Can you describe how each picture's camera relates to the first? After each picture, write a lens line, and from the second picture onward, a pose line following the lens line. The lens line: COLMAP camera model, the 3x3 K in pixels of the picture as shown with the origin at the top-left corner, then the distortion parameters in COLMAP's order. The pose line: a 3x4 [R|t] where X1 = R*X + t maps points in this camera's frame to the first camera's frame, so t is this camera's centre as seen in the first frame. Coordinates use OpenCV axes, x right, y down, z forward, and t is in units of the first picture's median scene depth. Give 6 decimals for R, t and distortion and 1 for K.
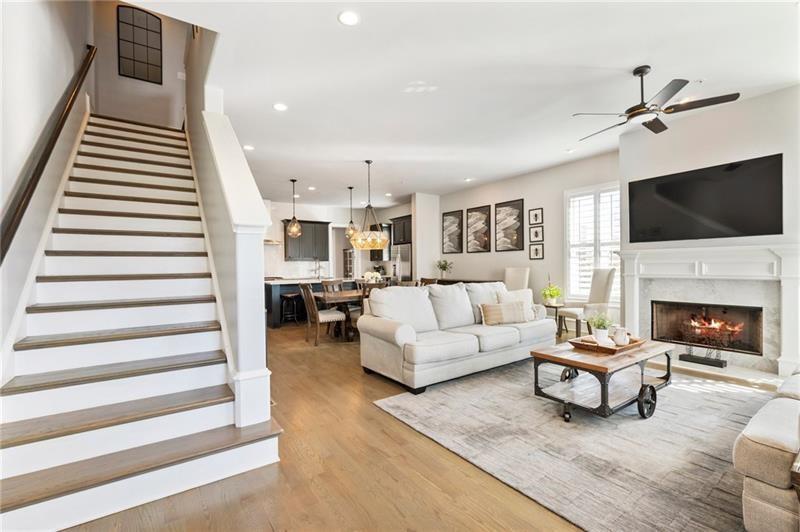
lens RADIAL K [[356.5, 0, 400.0], [0, 356.5, 266.0], [0, 0, 1]] dist [-0.000417, 0.000022]
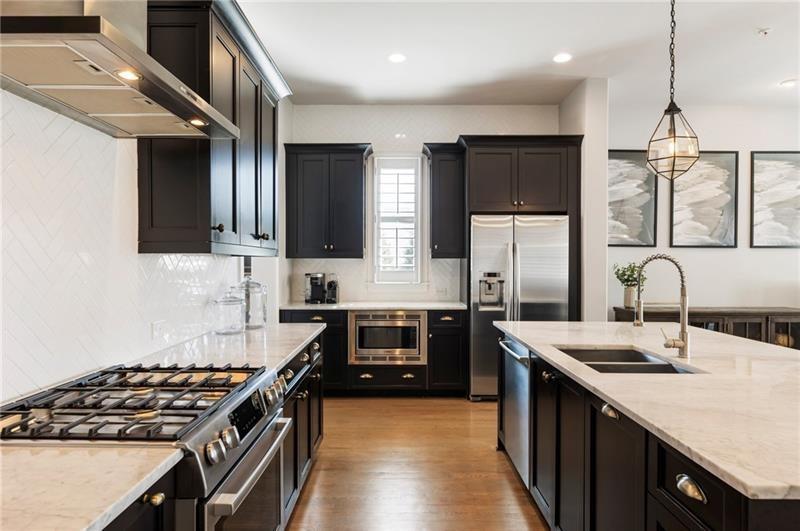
lens RADIAL K [[482.6, 0, 400.0], [0, 482.6, 265.5], [0, 0, 1]] dist [0.000181, -0.000333]
pose [[0.568394, 0.006931, 0.822728, -0.834481], [-0.008440, 0.999961, -0.002594, -0.015797], [-0.822714, -0.005469, 0.568430, 1.534222]]
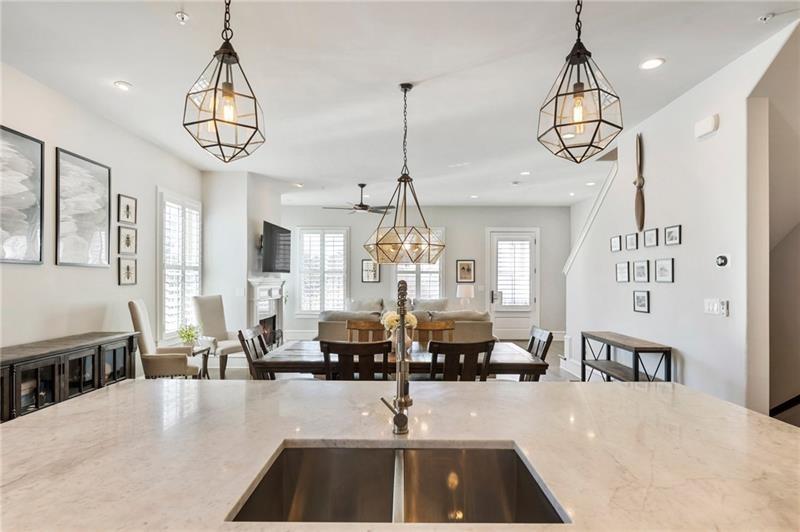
lens RADIAL K [[434.8, 0, 400.0], [0, 434.8, 278.0], [0, 0, 1]] dist [0.003480, 0.000615]
pose [[-0.819132, 0.008079, 0.573548, -0.501917], [0.003389, 0.999952, -0.009244, -0.029622], [-0.573595, -0.005628, -0.819120, 1.777132]]
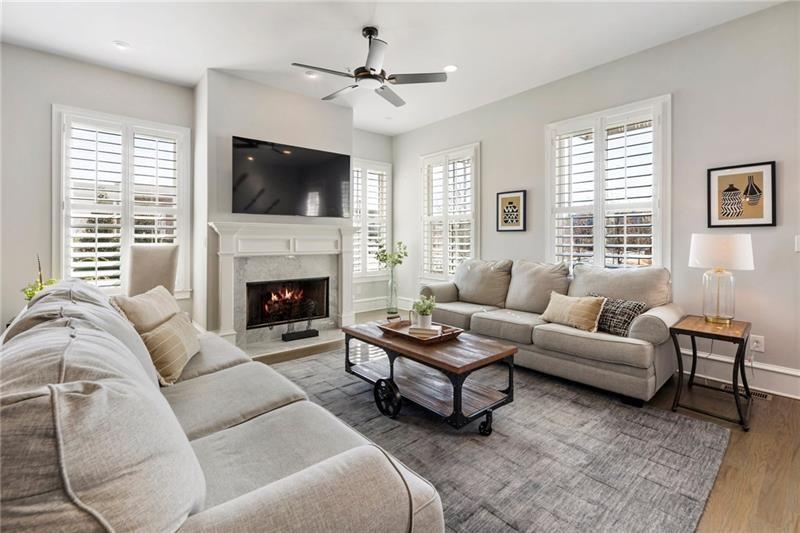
lens RADIAL K [[360.2, 0, 399.3], [0, 360.2, 241.1], [0, 0, 1]] dist [-0.004075, -0.000490]
pose [[-0.096917, 0.006340, 0.995272, -0.168425], [-0.001600, 0.999977, -0.006526, 0.001641], [-0.995291, -0.002225, -0.096904, 0.660919]]
